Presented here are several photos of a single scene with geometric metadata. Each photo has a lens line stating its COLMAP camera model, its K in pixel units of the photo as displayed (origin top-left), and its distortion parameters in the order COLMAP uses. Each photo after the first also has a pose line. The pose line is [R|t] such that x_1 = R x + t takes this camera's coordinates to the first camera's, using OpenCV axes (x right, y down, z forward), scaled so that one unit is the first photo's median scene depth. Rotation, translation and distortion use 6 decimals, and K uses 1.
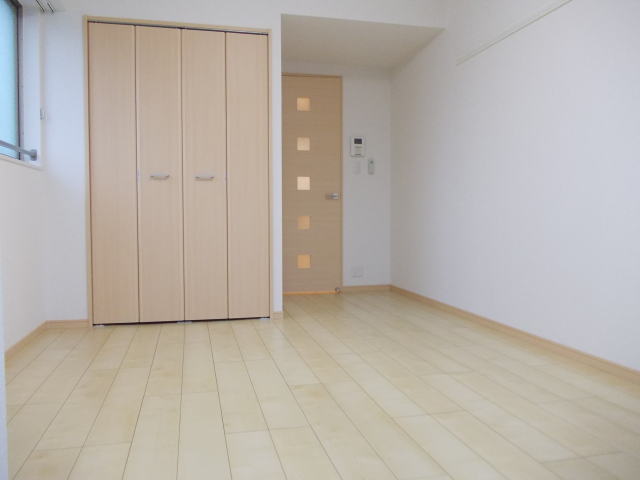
lens RADIAL K [[524.0, 0, 320.0], [0, 524.0, 240.0], [0, 0, 1]] dist [-0.062848, 0.000267]
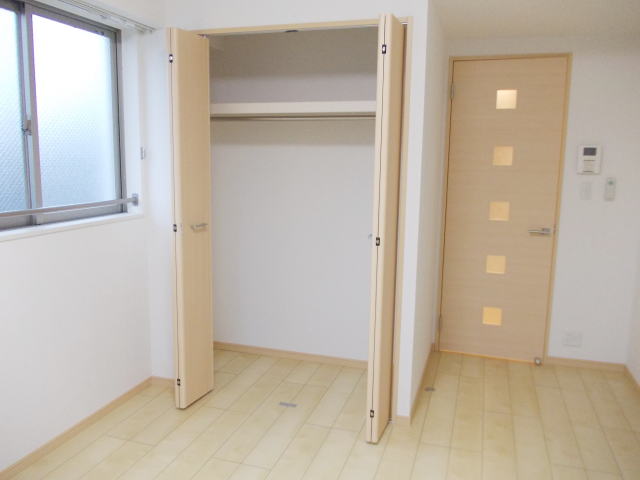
lens RADIAL K [[518.2, 0, 320.0], [0, 518.2, 240.0], [0, 0, 1]] dist [-0.033037, 0.001118]
pose [[0.852554, 0.092951, -0.514306, 0.126437], [-0.038744, 0.992590, 0.115166, -0.139030], [0.521200, -0.078259, 0.849839, 0.255359]]
